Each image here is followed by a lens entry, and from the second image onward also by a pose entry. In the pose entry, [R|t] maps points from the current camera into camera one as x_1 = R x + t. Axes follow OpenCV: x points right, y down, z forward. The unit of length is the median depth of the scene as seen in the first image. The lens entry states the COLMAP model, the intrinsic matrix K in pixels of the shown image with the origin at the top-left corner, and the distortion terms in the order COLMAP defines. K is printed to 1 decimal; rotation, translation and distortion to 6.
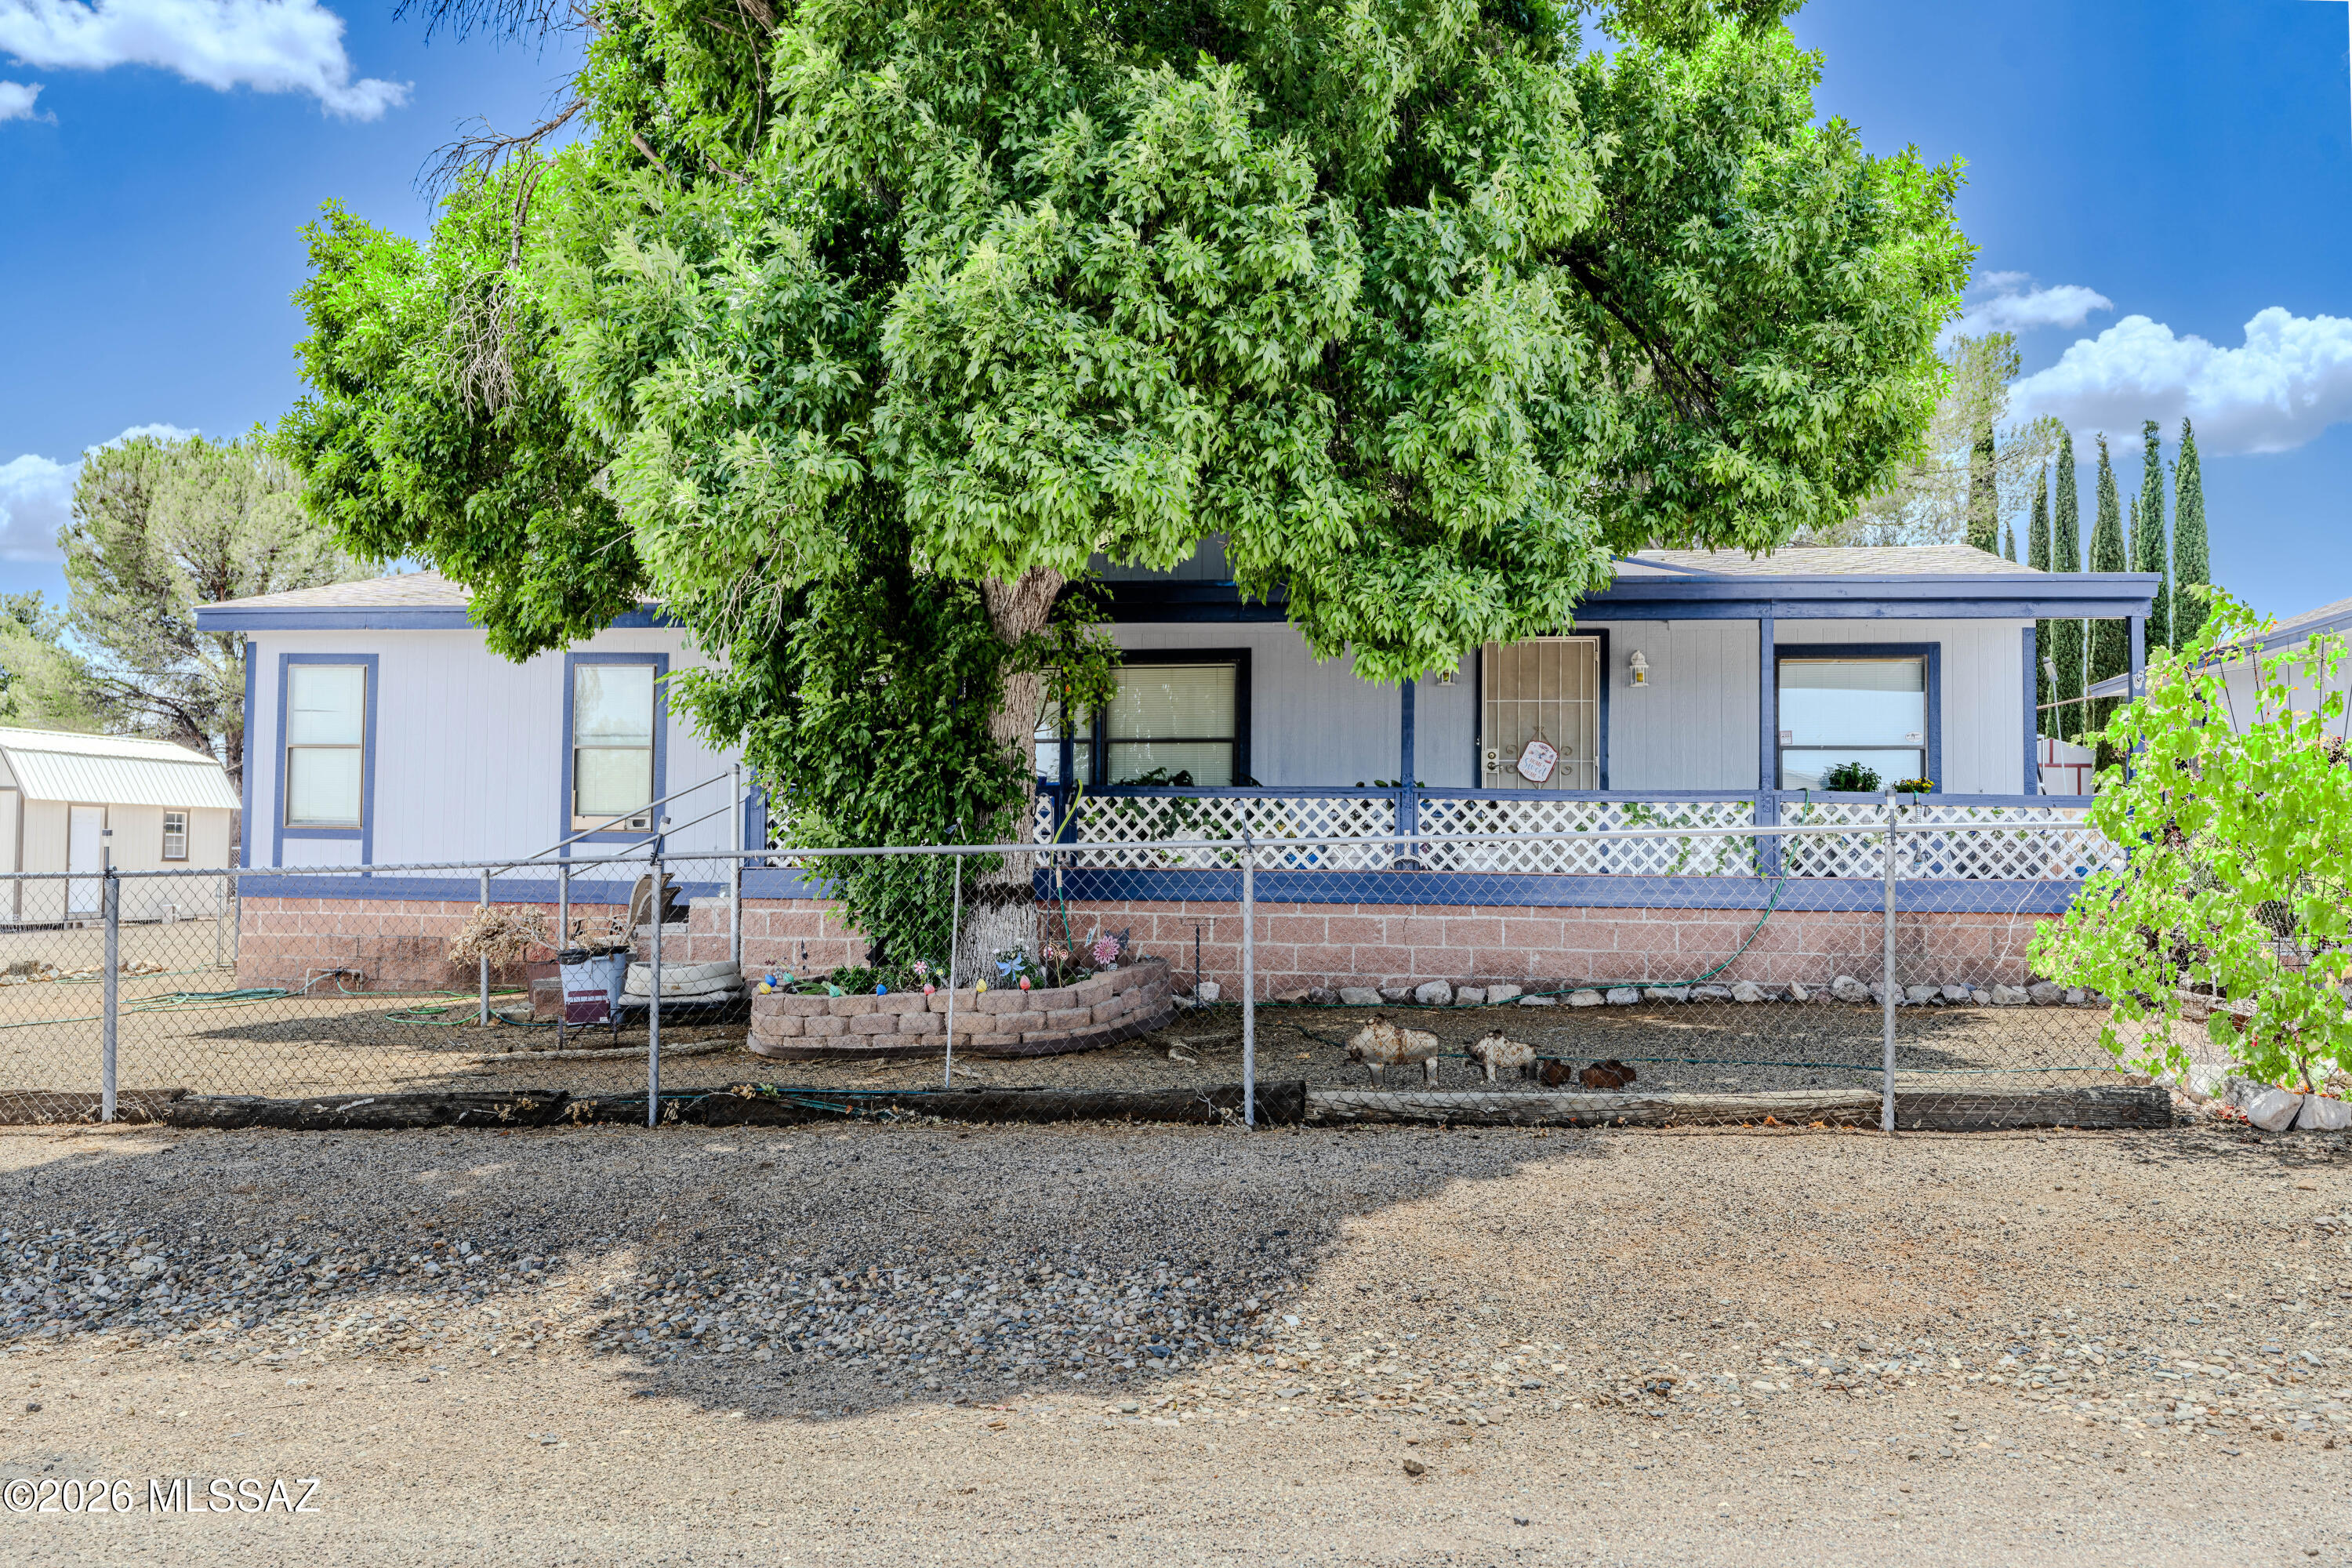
lens RADIAL K [[2066.3, 0, 1176.3], [0, 2066.3, 787.6], [0, 0, 1]] dist [0.013160, 0.001694]
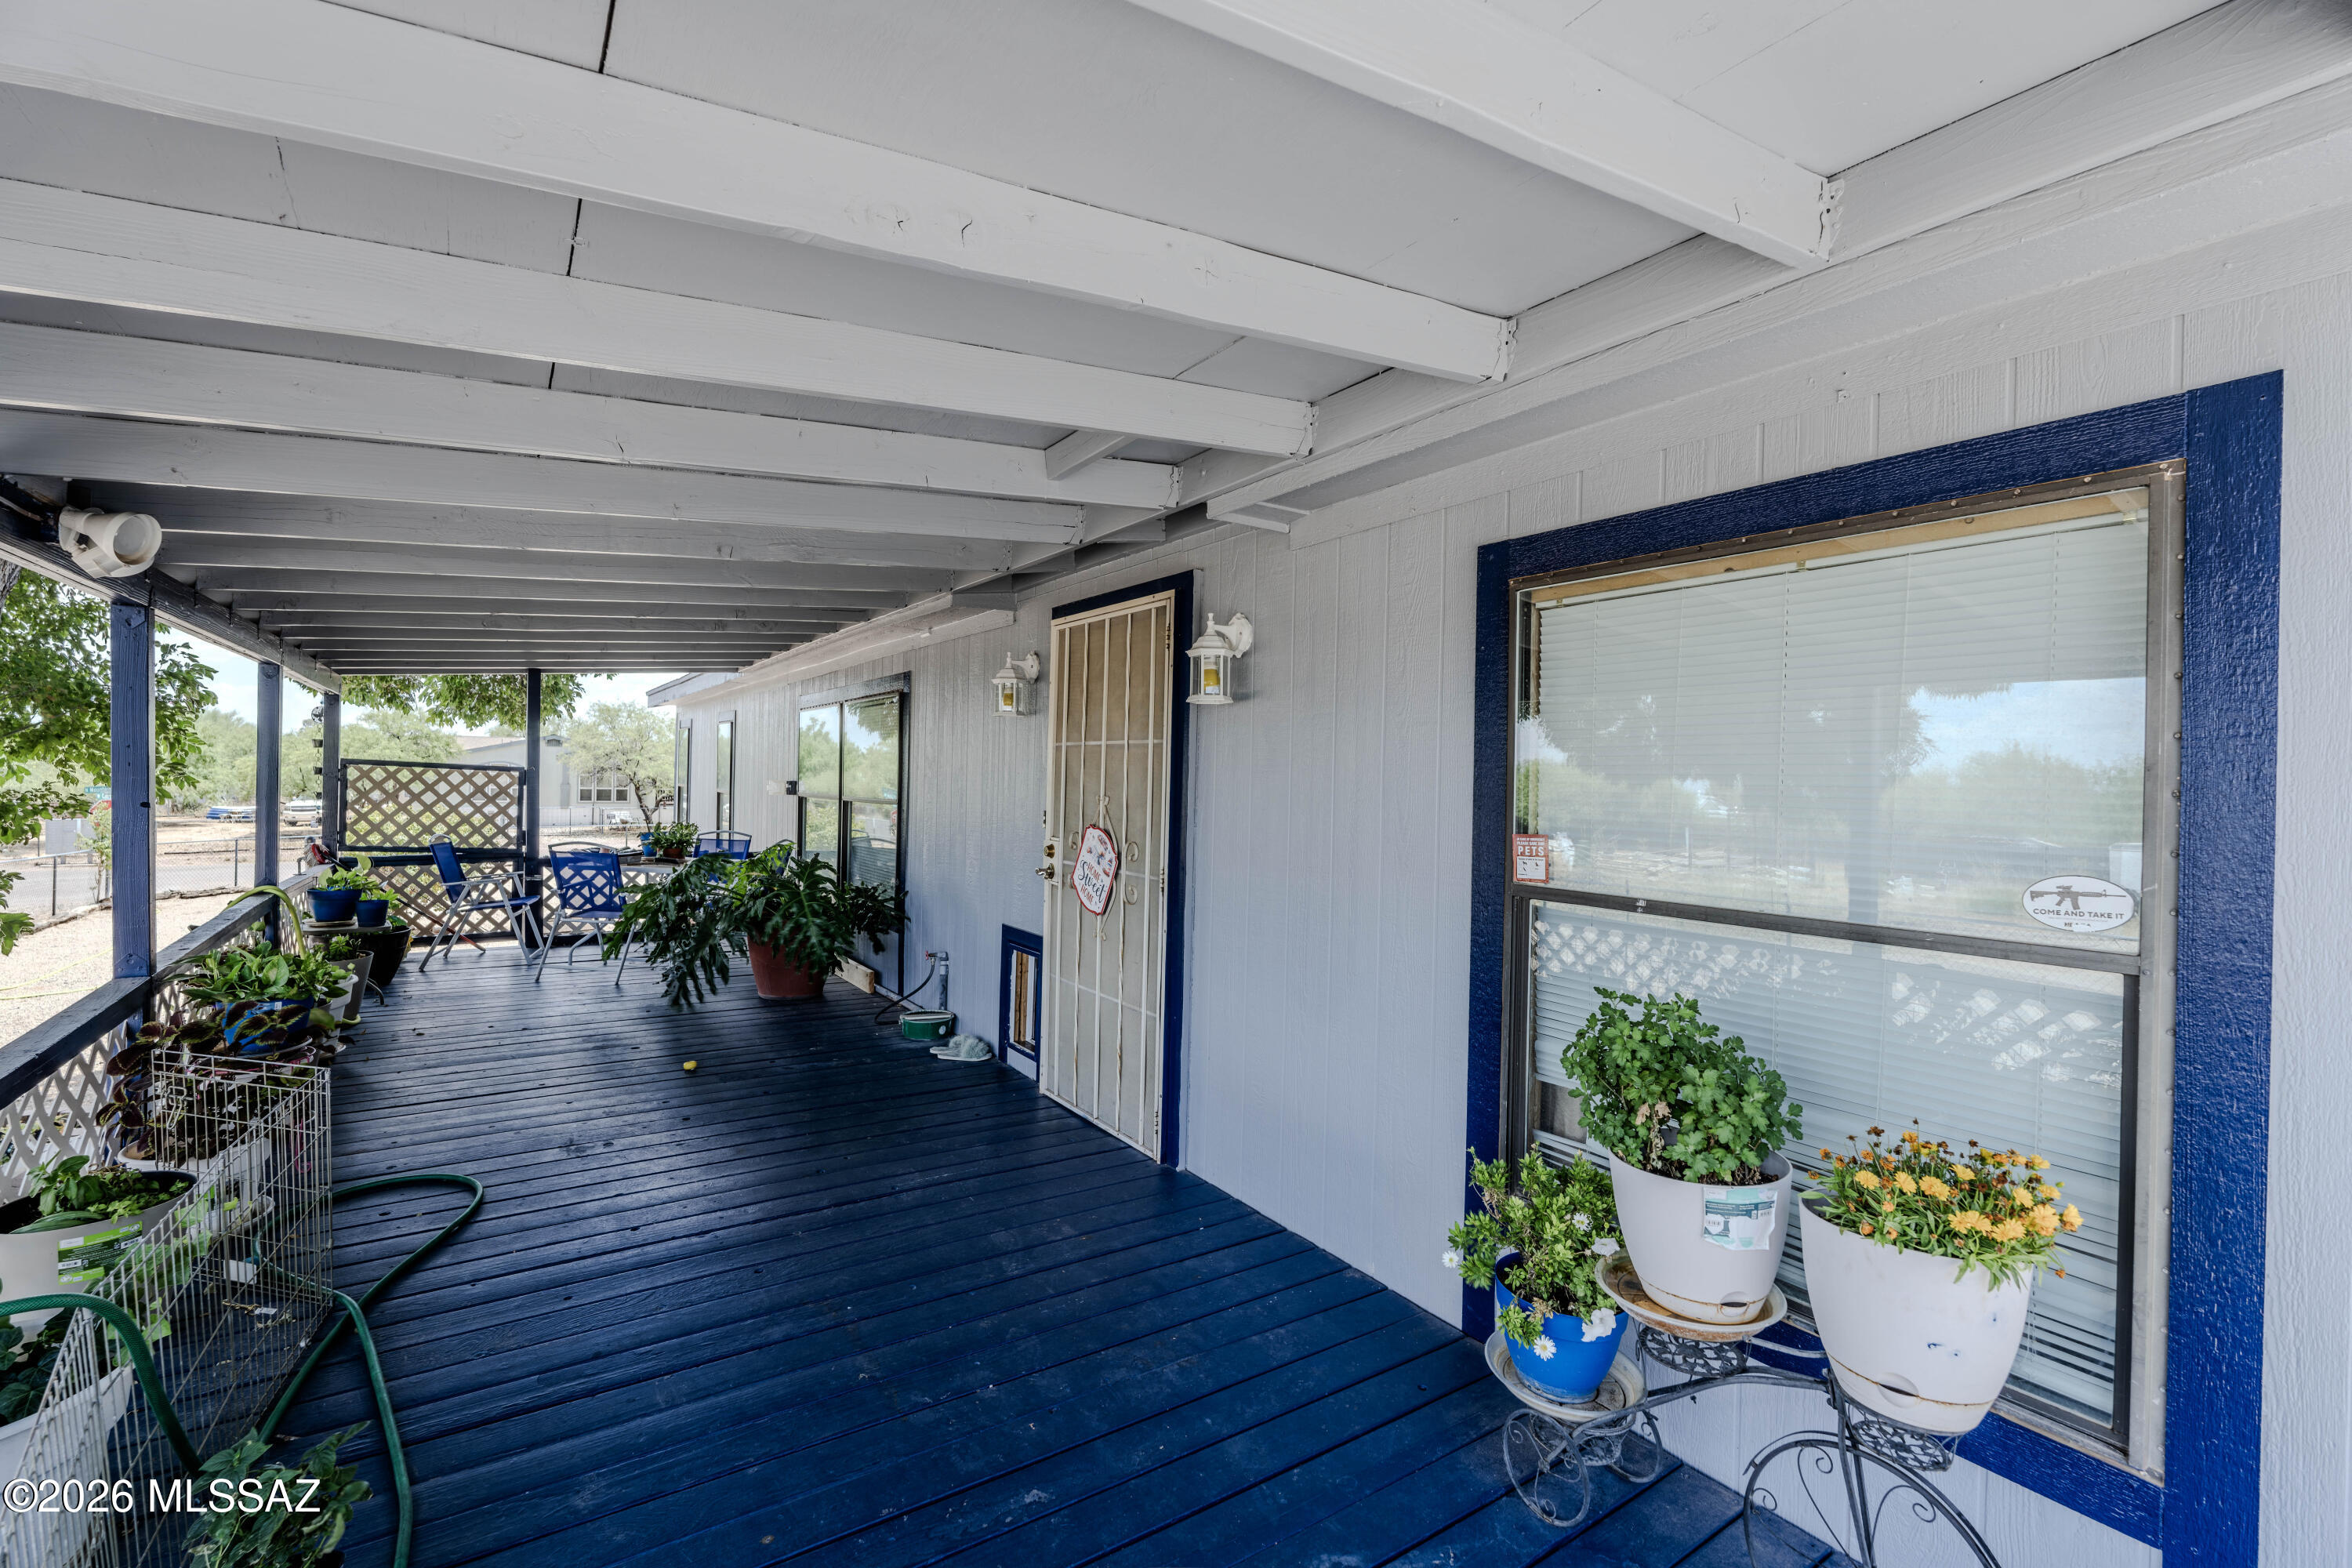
lens RADIAL K [[1021.6, 0, 1177.0], [0, 1021.6, 774.2], [0, 0, 1]] dist [-0.008119, 0.001340]
pose [[0.690108, 0.001506, -0.723704, 0.422858], [0.017491, 0.999671, 0.018760, -0.045754], [0.723495, -0.025605, 0.689855, 1.001800]]
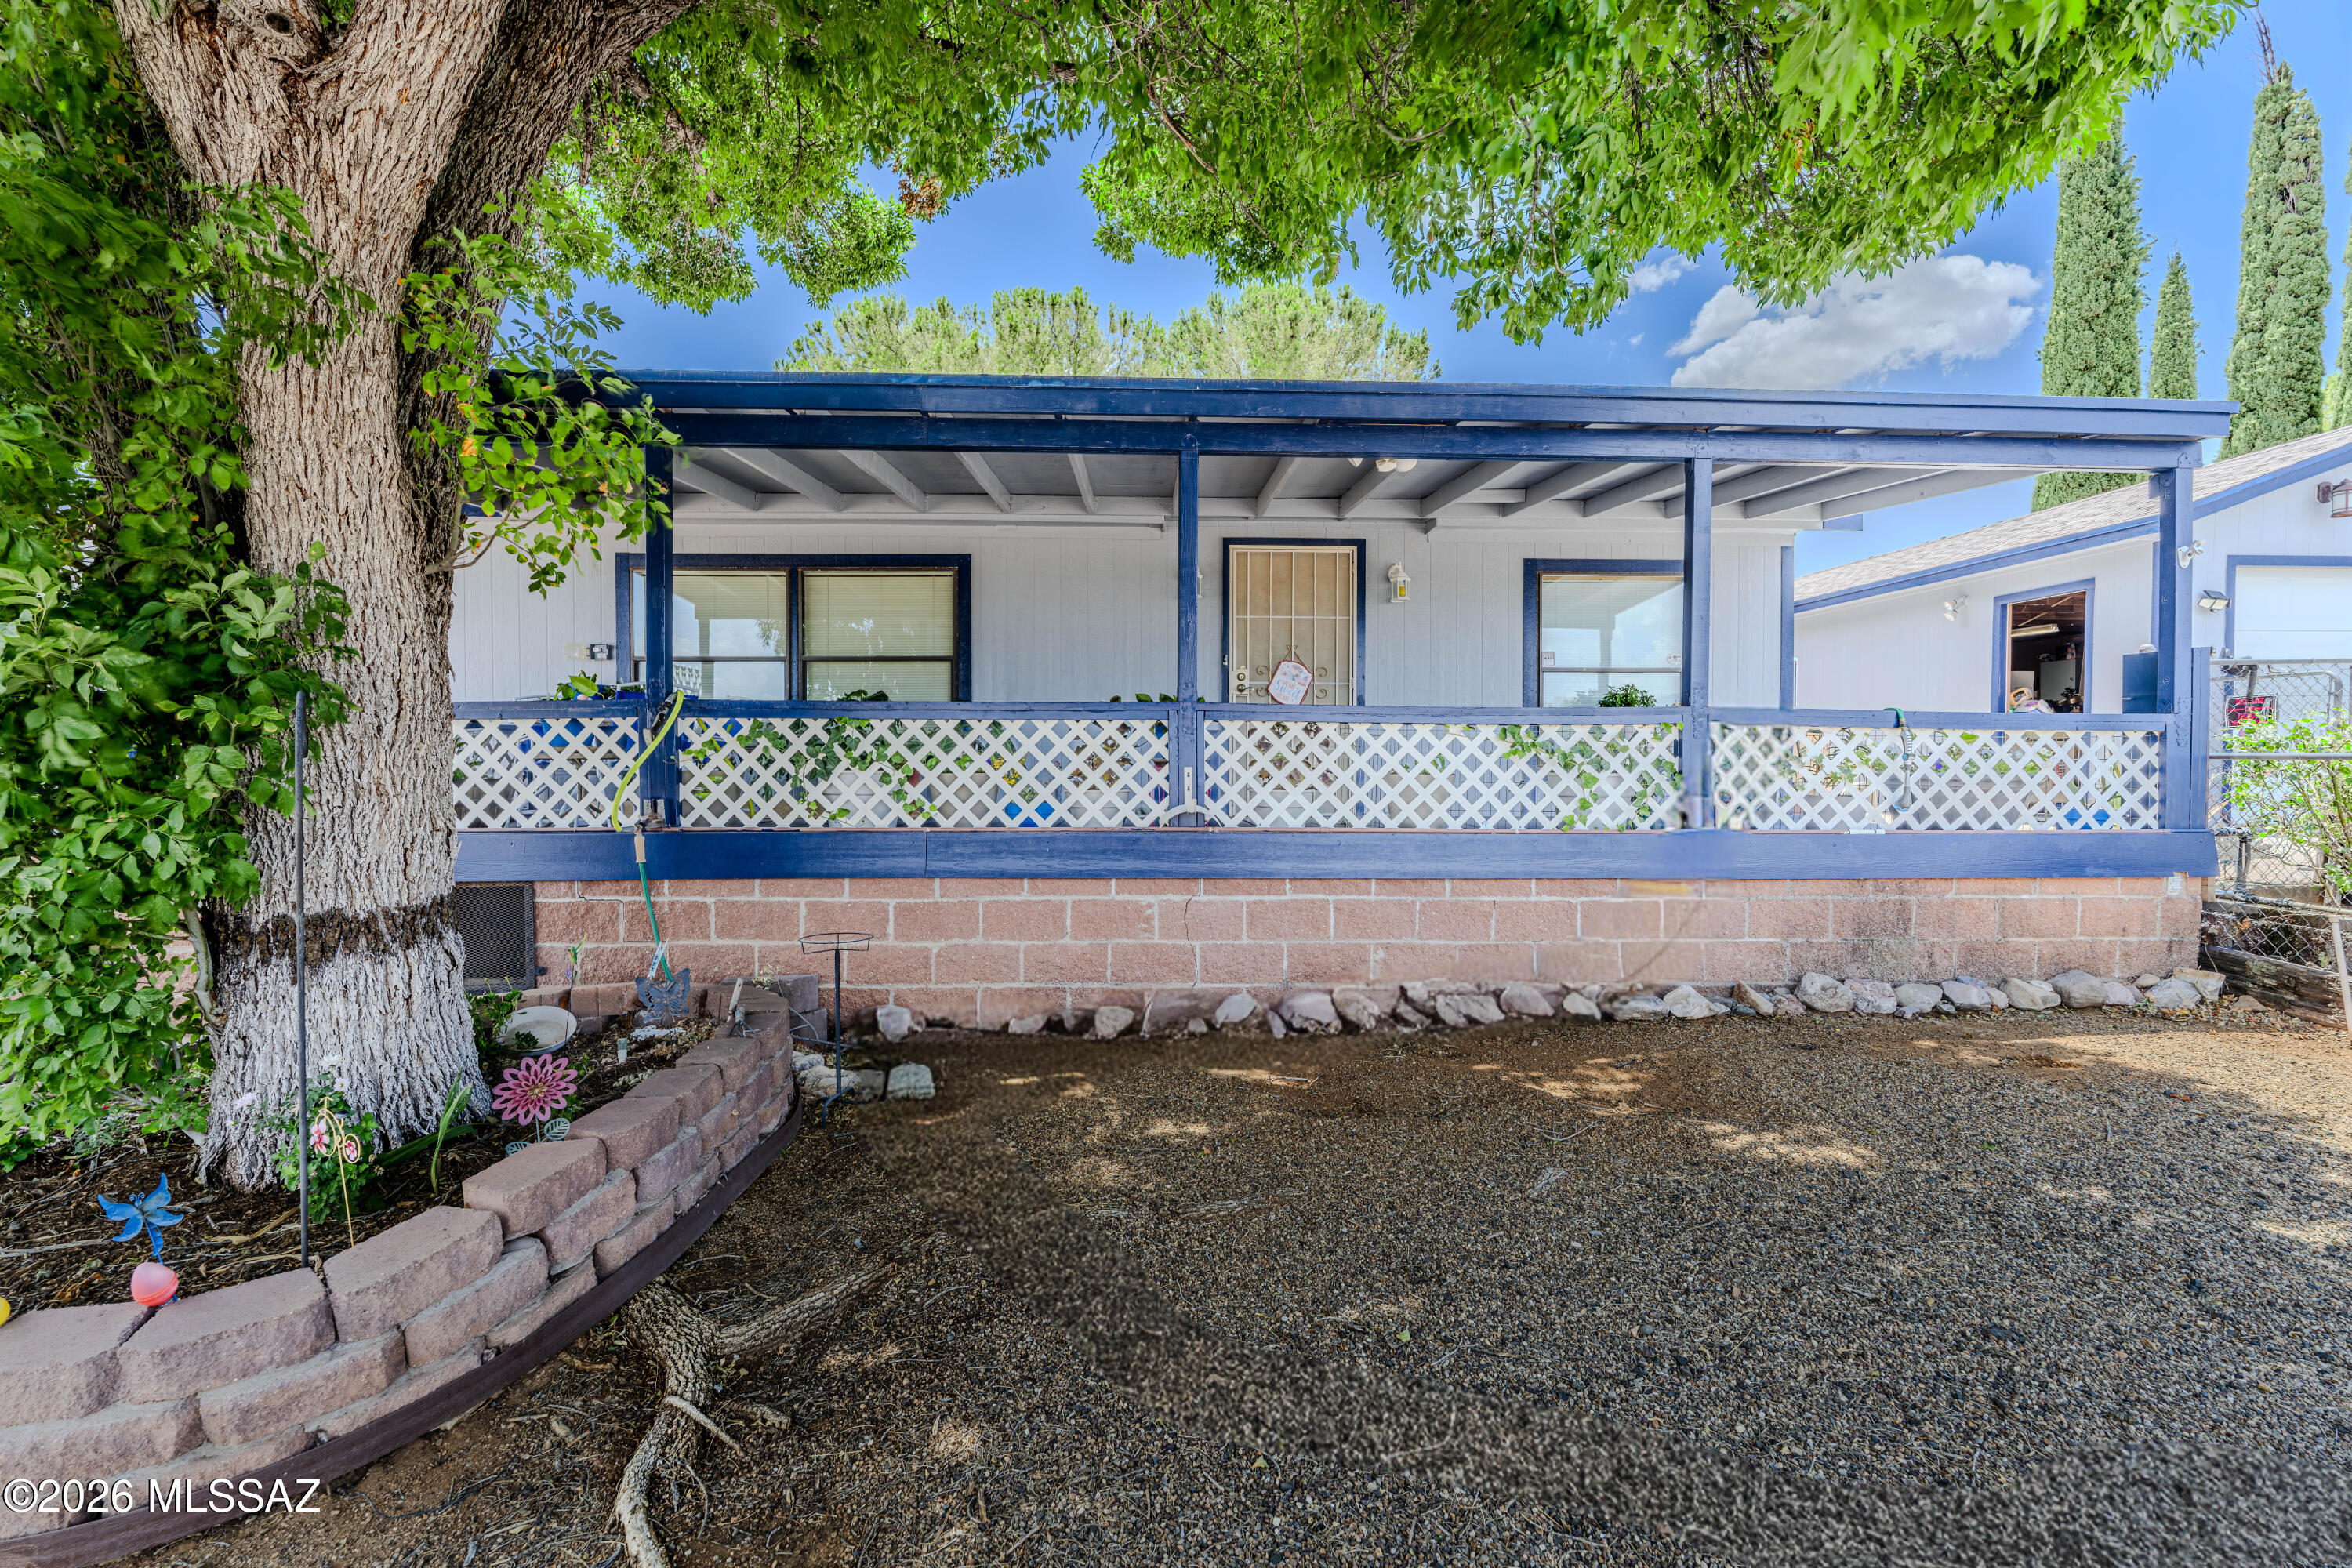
lens RADIAL K [[1021.6, 0, 1173.5], [0, 1021.6, 778.2], [0, 0, 1]] dist [-0.008119, 0.001340]
pose [[0.980839, -0.010709, 0.194523, 0.042181], [0.000798, 0.998700, 0.050960, 0.007176], [-0.194816, -0.049828, 0.979573, 0.666049]]
